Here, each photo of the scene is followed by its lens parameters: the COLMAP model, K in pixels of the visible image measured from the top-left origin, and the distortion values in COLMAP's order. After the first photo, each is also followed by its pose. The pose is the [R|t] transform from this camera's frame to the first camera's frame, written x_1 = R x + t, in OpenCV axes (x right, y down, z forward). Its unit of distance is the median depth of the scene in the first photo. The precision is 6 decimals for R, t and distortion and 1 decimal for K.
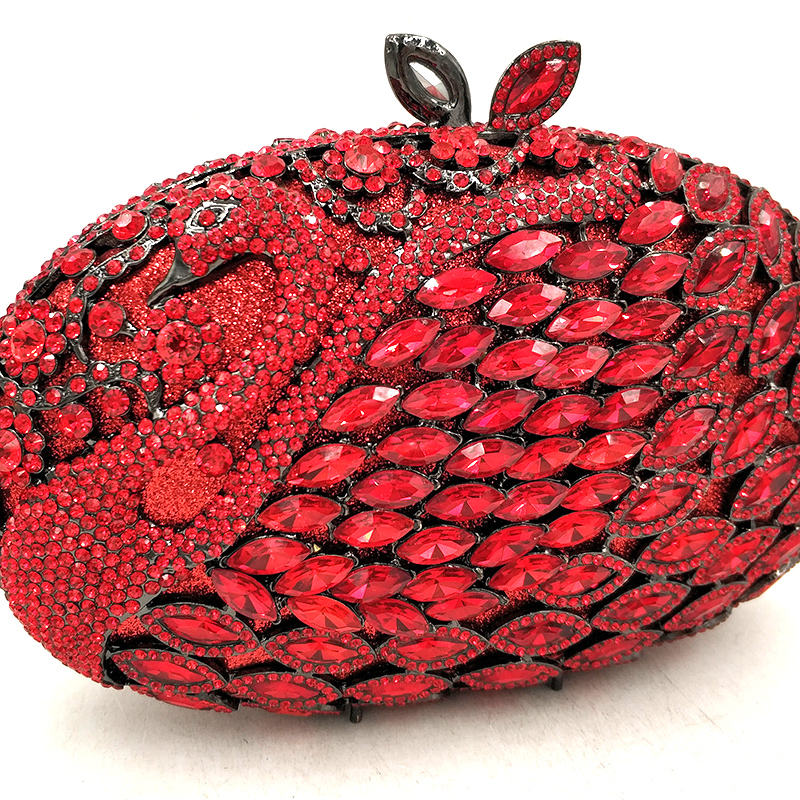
lens RADIAL K [[973.1, 0, 350.5], [0, 973.1, 357.0], [0, 0, 1]] dist [0.018909, -0.291569]
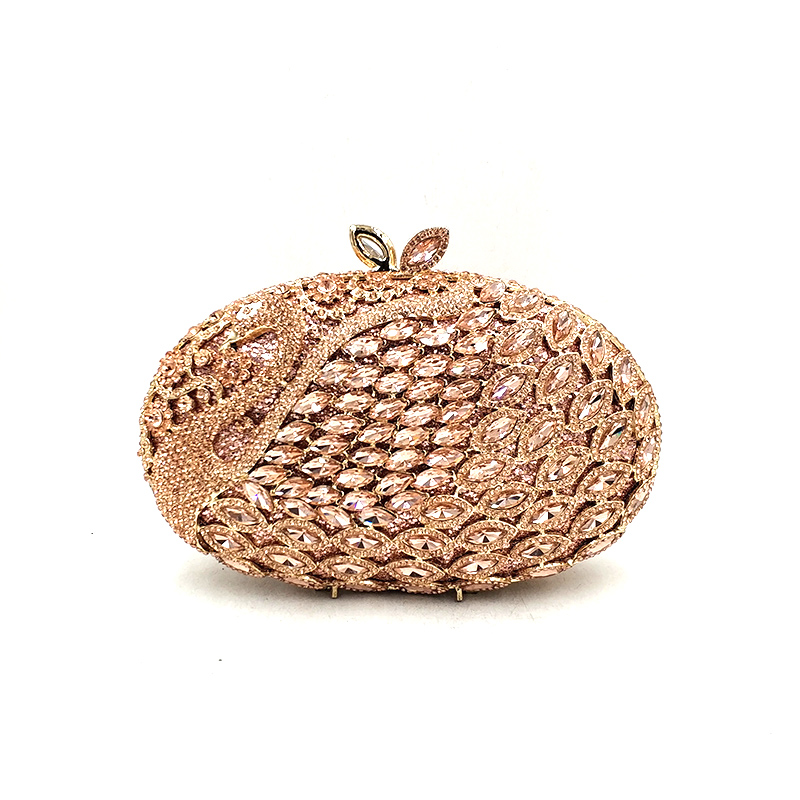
lens RADIAL K [[935.6, 0, 344.4], [0, 935.6, 401.0], [0, 0, 1]] dist [0.103878, -0.524853]
pose [[0.958058, 0.024104, -0.285559, 0.591088], [-0.061460, 0.990553, -0.122588, 0.264710], [0.279906, 0.134997, 0.950488, -0.806912]]
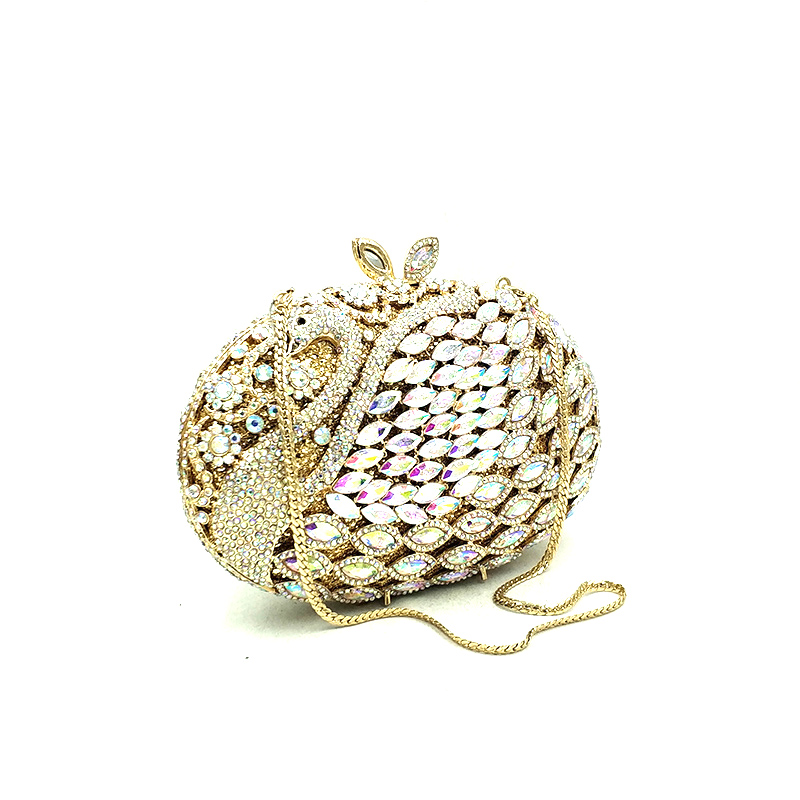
lens RADIAL K [[935.6, 0, 344.4], [0, 935.6, 401.0], [0, 0, 1]] dist [0.103878, -0.524853]
pose [[0.954018, -0.124050, 0.272877, -0.574004], [0.183571, 0.961454, -0.204714, 0.410929], [-0.236964, 0.245393, 0.940016, -0.812910]]
